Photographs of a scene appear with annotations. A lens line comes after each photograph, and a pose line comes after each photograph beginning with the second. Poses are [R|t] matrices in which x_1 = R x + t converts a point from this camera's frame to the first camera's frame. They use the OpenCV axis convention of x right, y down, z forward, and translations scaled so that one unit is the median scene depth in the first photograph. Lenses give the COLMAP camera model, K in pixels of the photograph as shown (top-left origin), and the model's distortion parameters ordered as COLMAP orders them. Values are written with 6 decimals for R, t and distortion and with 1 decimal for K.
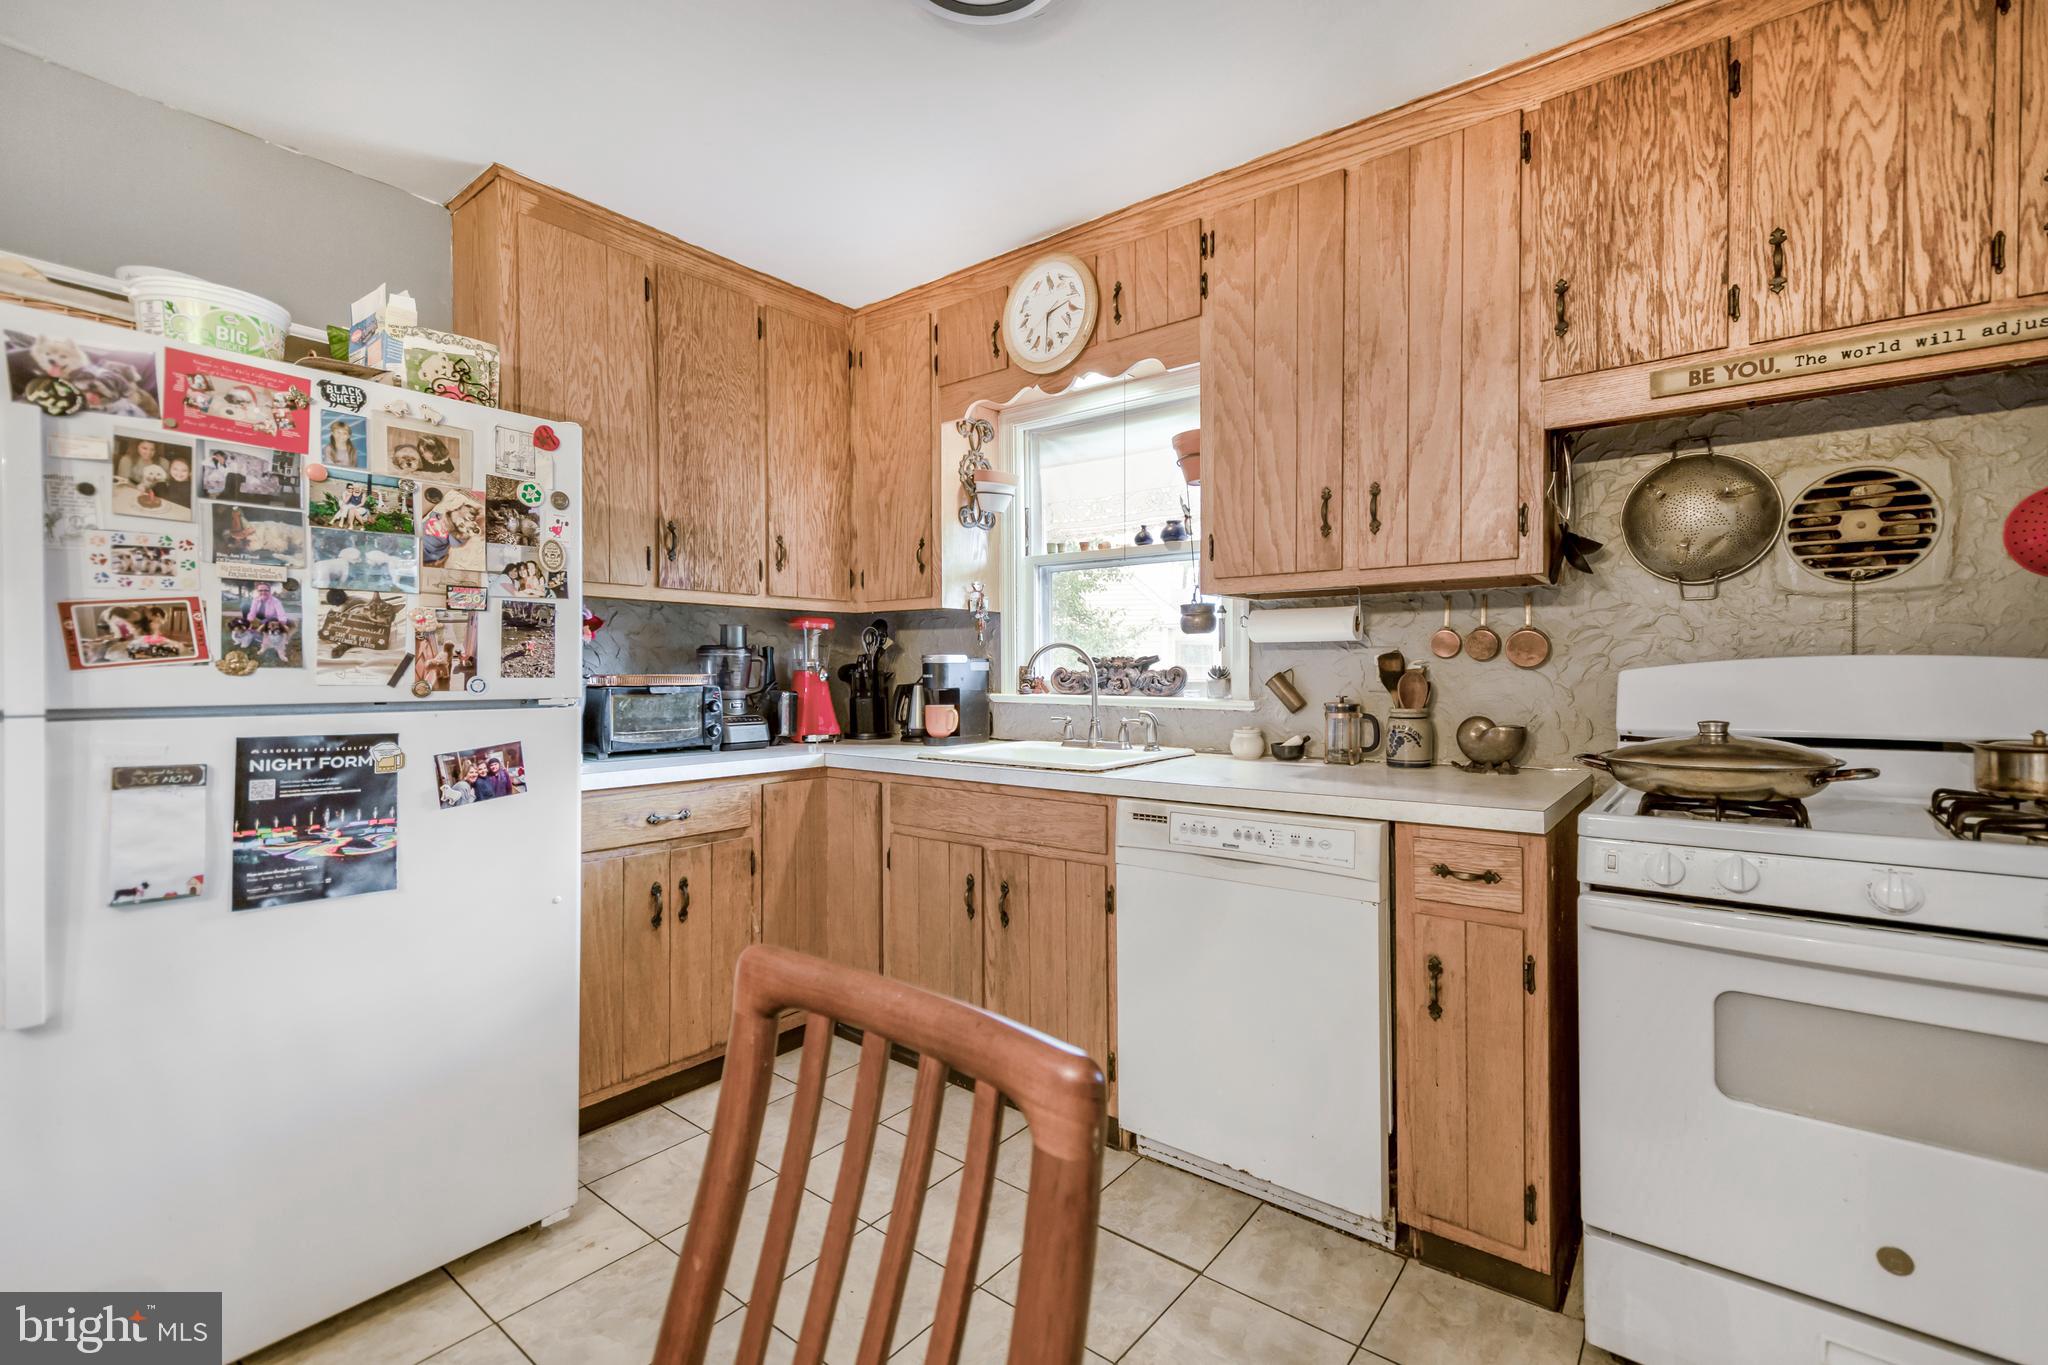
lens RADIAL K [[901.9, 0, 1018.7], [0, 901.9, 676.6], [0, 0, 1]] dist [0.014466, -0.004824]
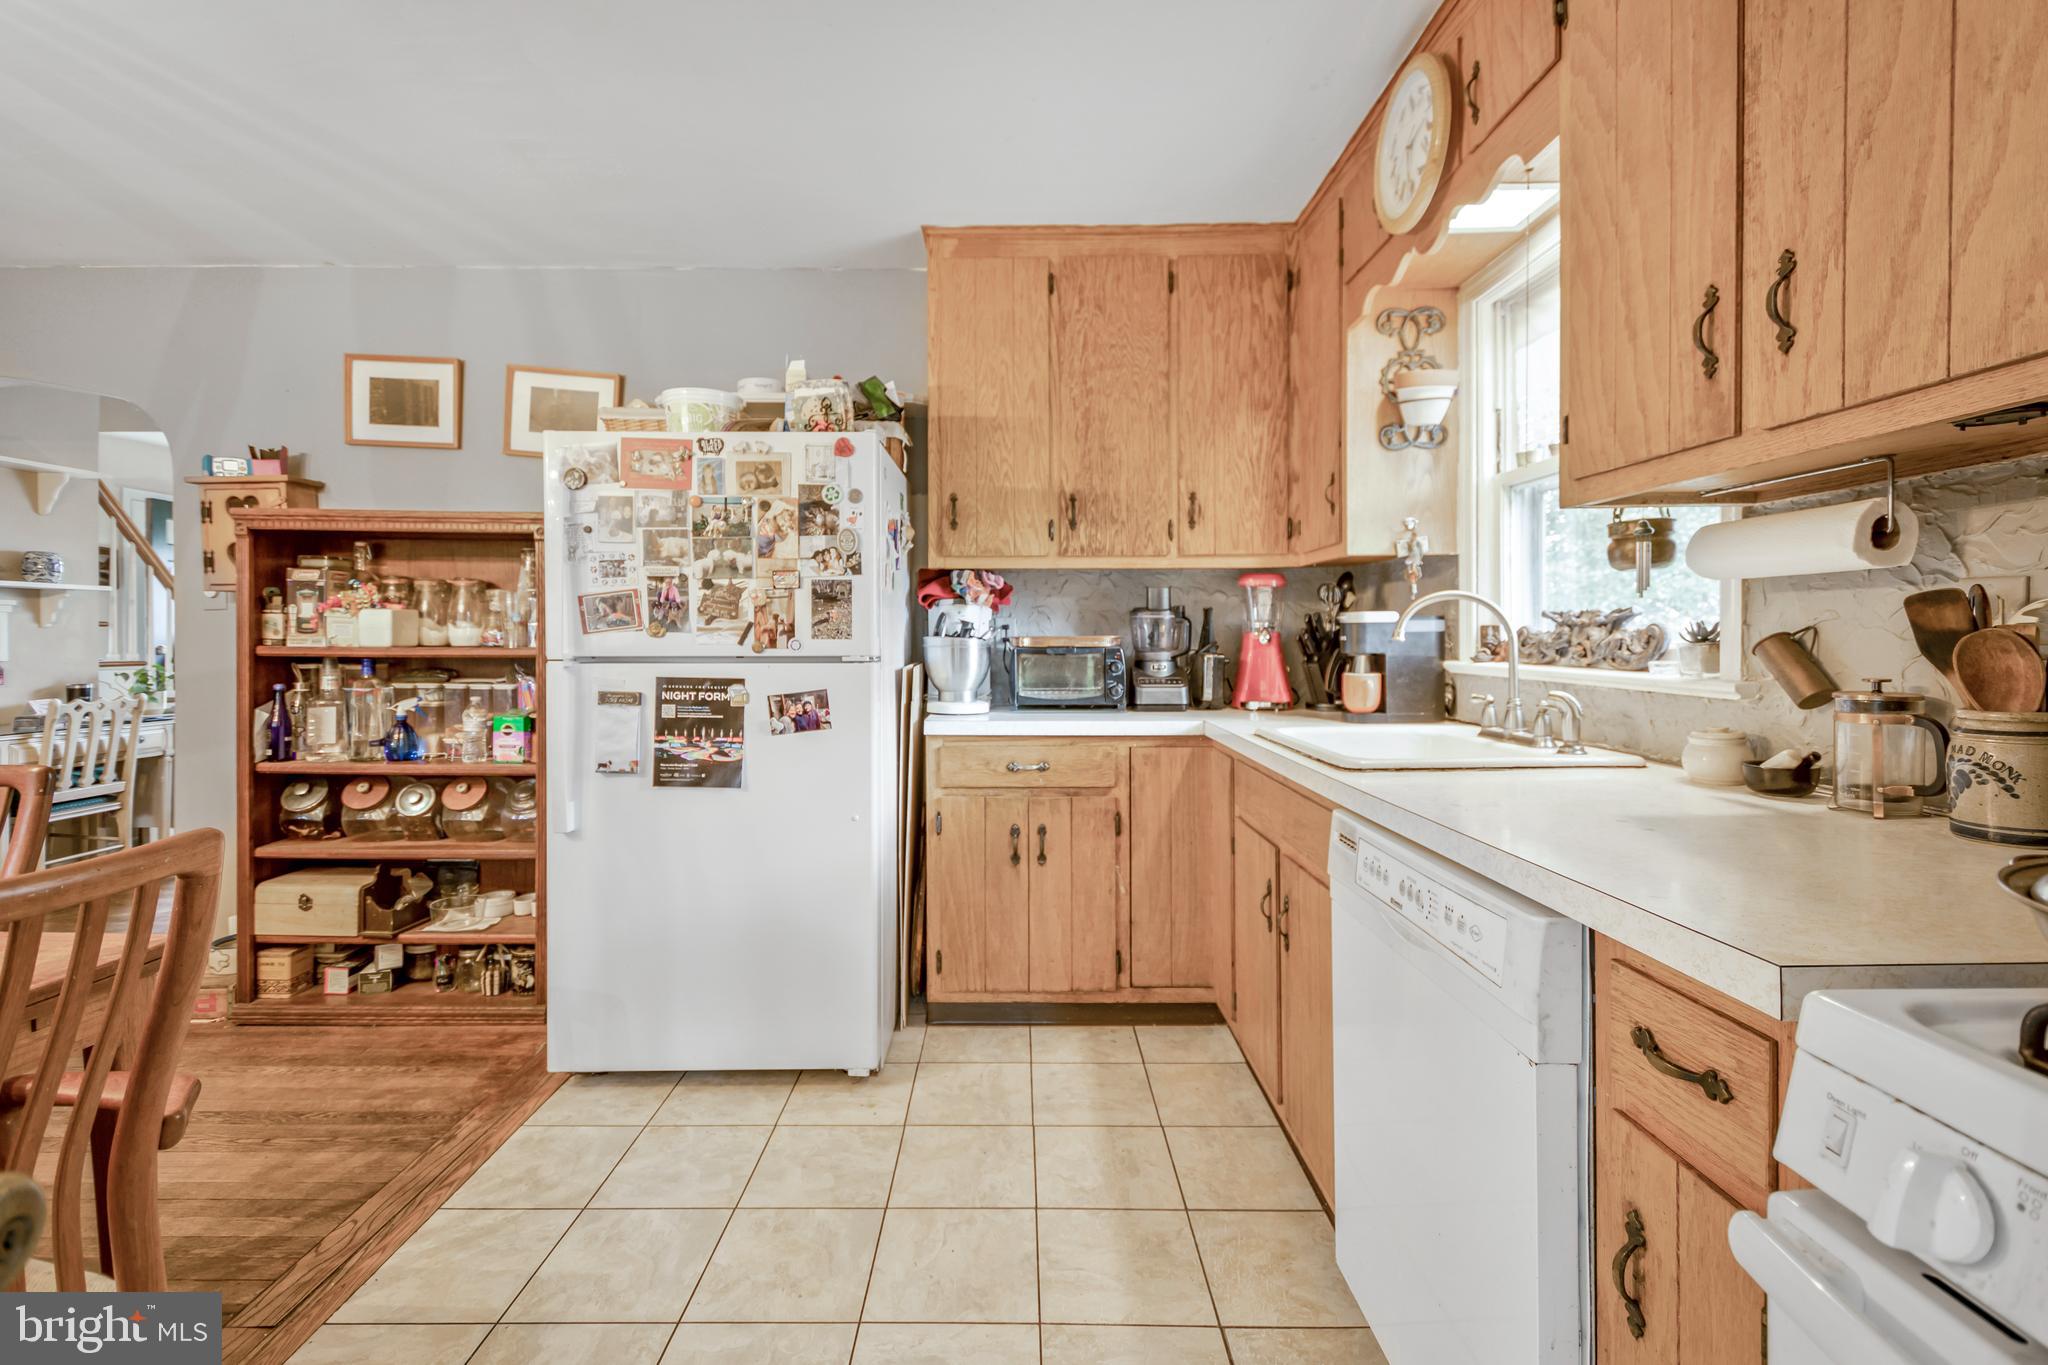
lens RADIAL K [[901.9, 0, 1016.4], [0, 901.9, 649.9], [0, 0, 1]] dist [0.014466, -0.004824]
pose [[0.621865, 0.011501, -0.783040, 0.487646], [-0.001056, 0.999904, 0.013848, -0.001268], [0.783123, -0.007784, 0.621818, 0.331175]]
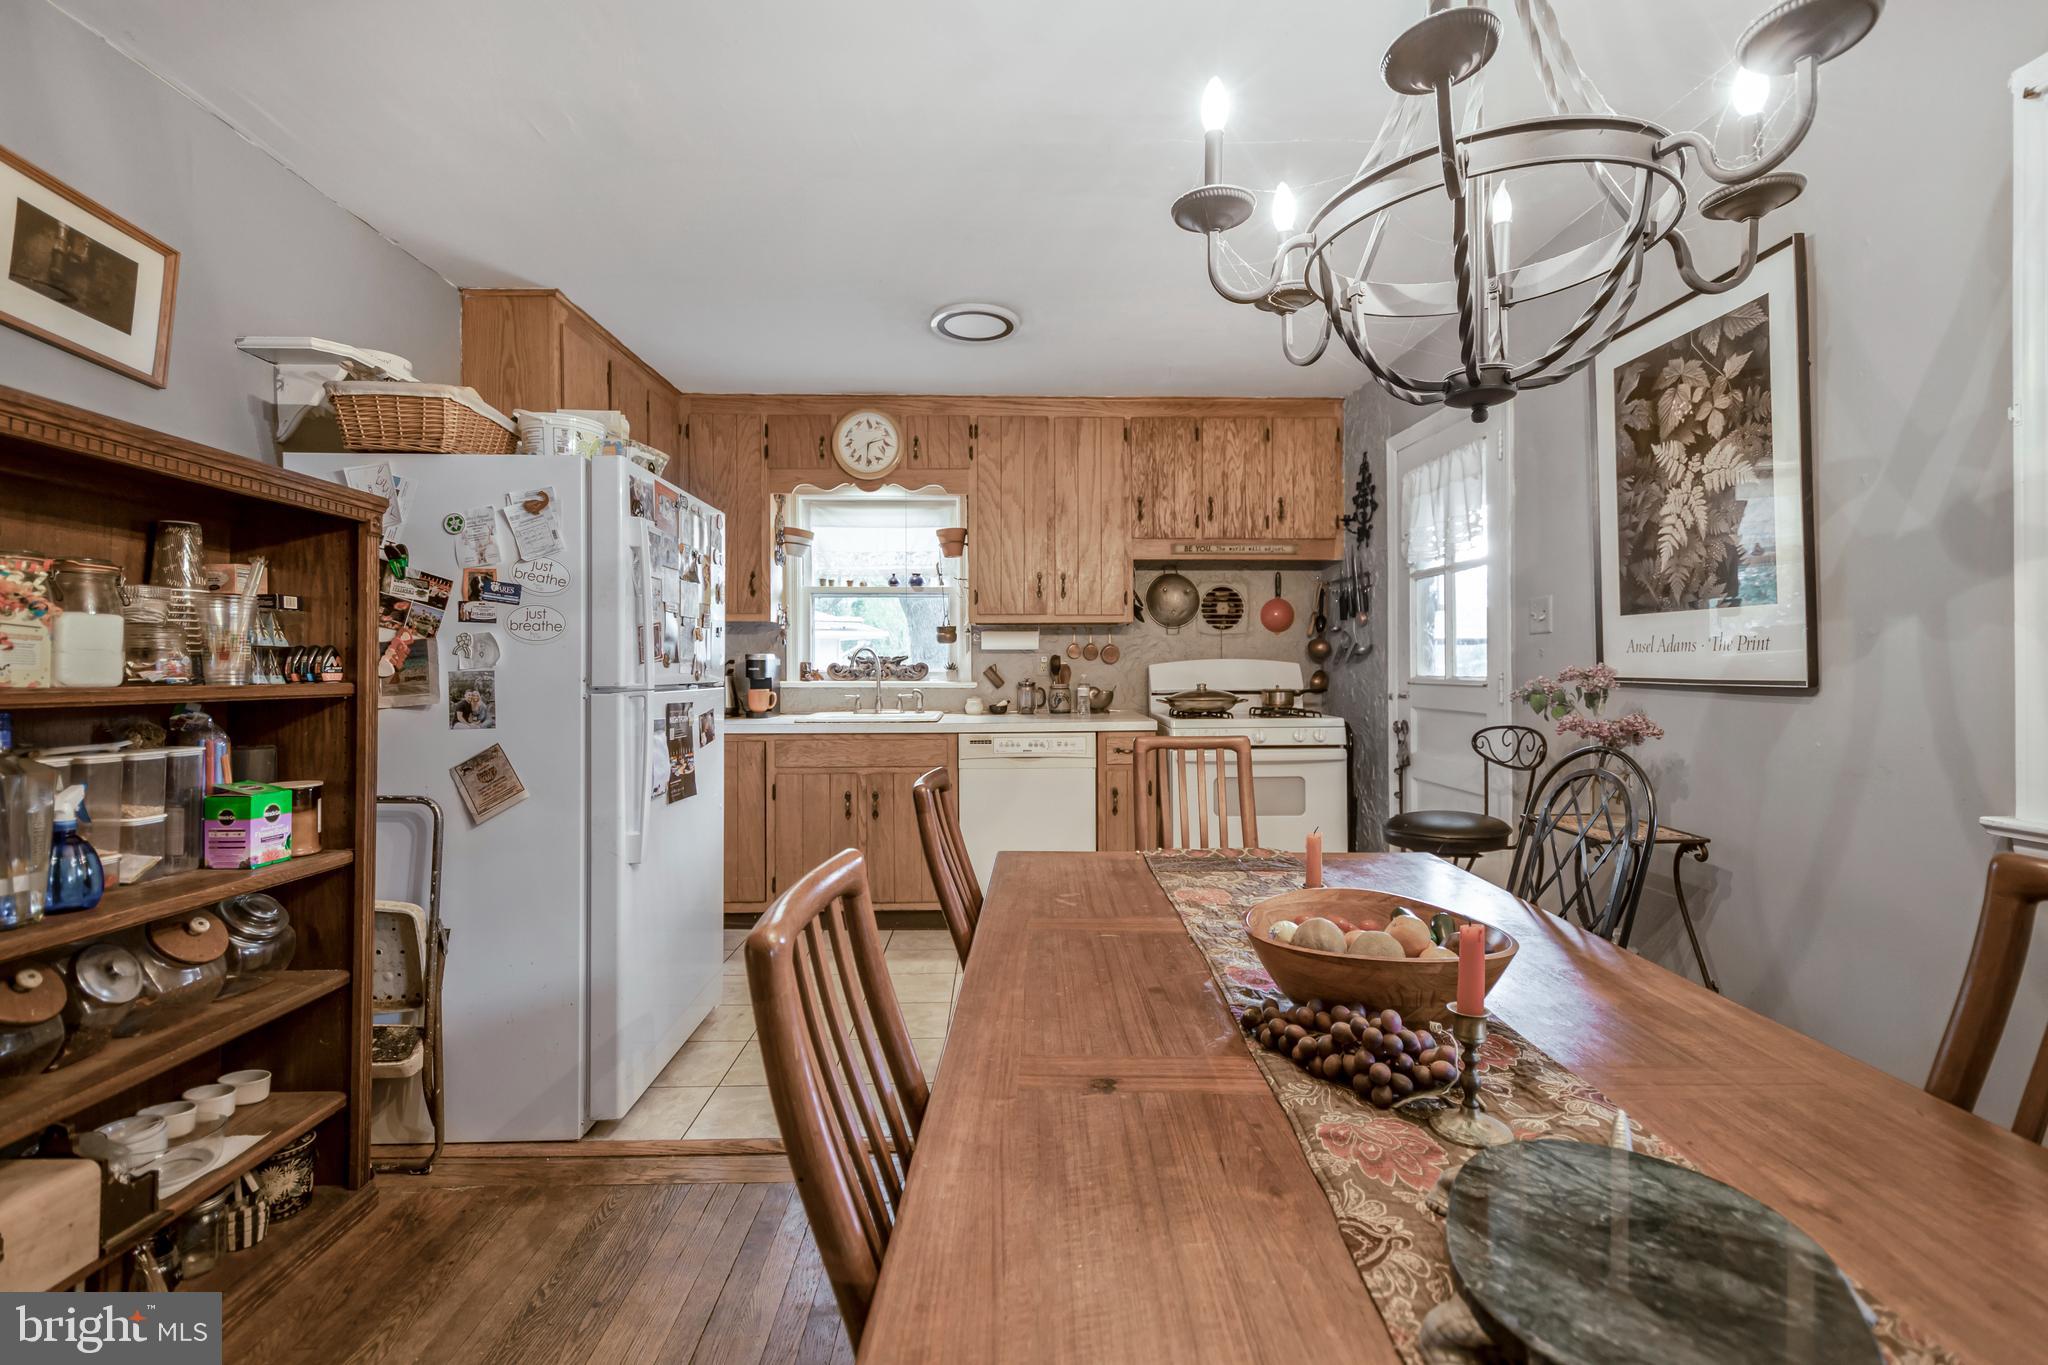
lens RADIAL K [[901.9, 0, 1024.0], [0, 901.9, 668.2], [0, 0, 1]] dist [0.014466, -0.004824]
pose [[0.767524, -0.002478, 0.641016, -0.918920], [0.004704, 0.999987, -0.001766, 0.003547], [-0.641004, 0.004371, 0.767526, -0.479605]]
